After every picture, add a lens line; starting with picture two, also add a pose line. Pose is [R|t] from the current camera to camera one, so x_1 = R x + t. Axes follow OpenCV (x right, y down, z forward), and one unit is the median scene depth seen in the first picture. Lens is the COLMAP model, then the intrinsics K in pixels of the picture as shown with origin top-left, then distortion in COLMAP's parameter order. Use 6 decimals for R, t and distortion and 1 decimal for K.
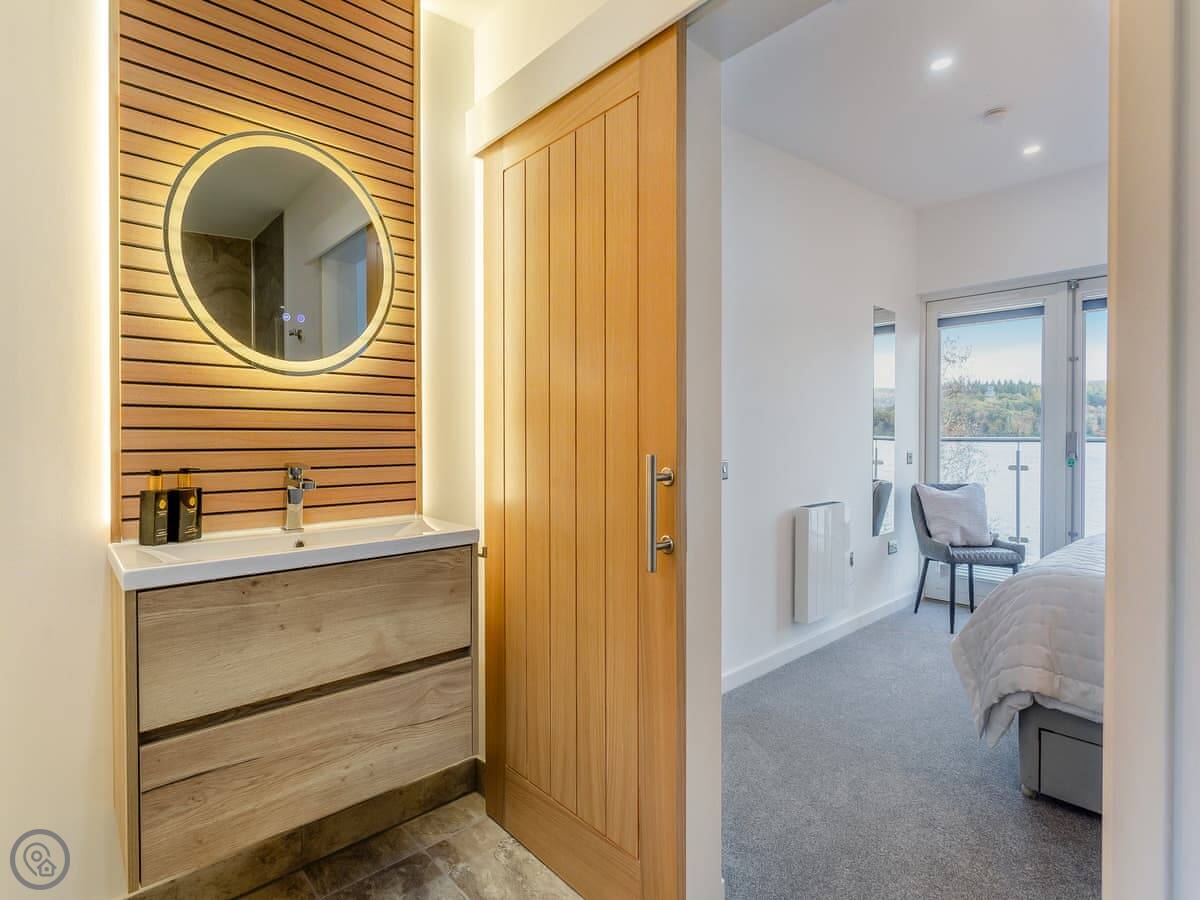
lens RADIAL K [[603.1, 0, 599.8], [0, 603.1, 439.0], [0, 0, 1]] dist [-0.005170, 0.003173]
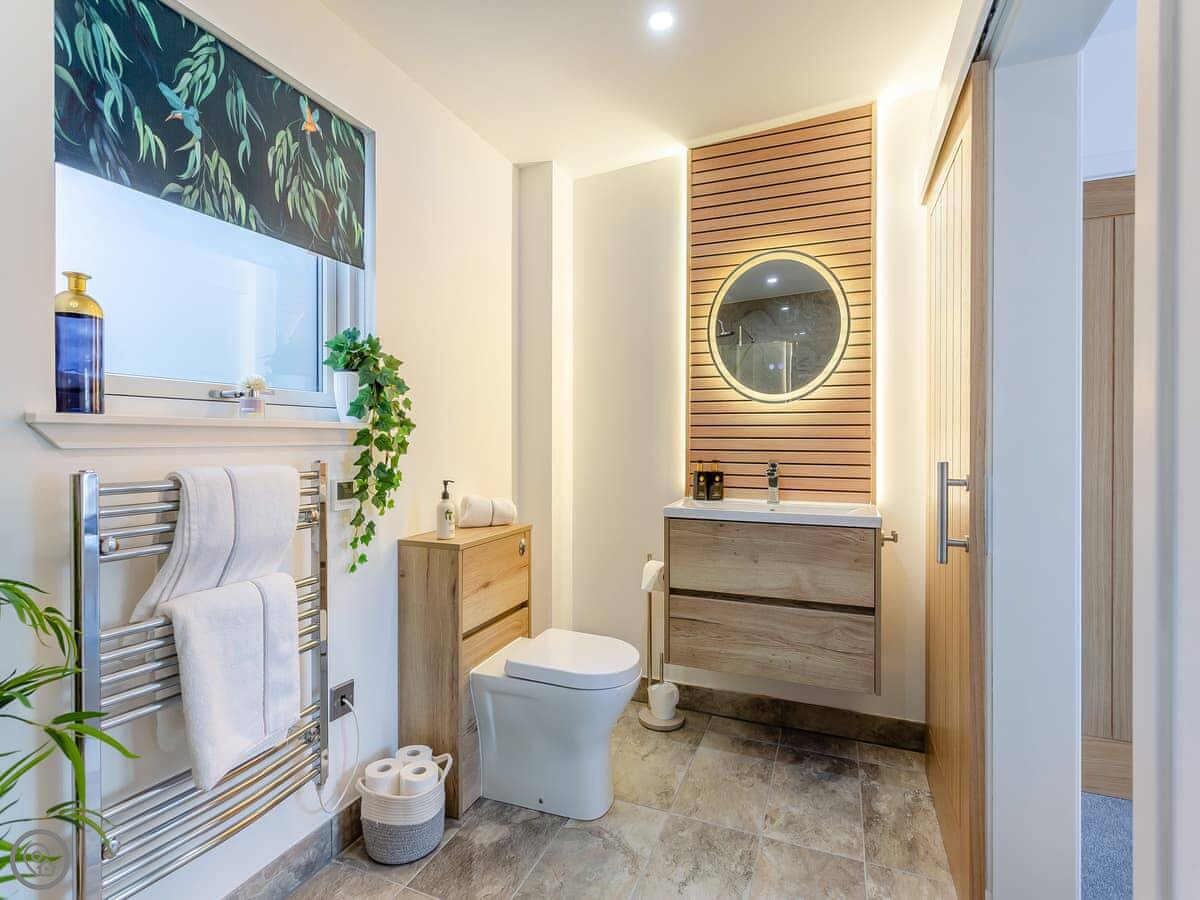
lens RADIAL K [[581.3, 0, 623.3], [0, 581.3, 440.8], [0, 0, 1]] dist [-0.002941, -0.000344]
pose [[0.469787, 0.004572, -0.882768, 0.688352], [-0.009283, 0.999957, 0.000239, -0.006136], [0.882731, 0.008082, 0.469809, -0.053401]]
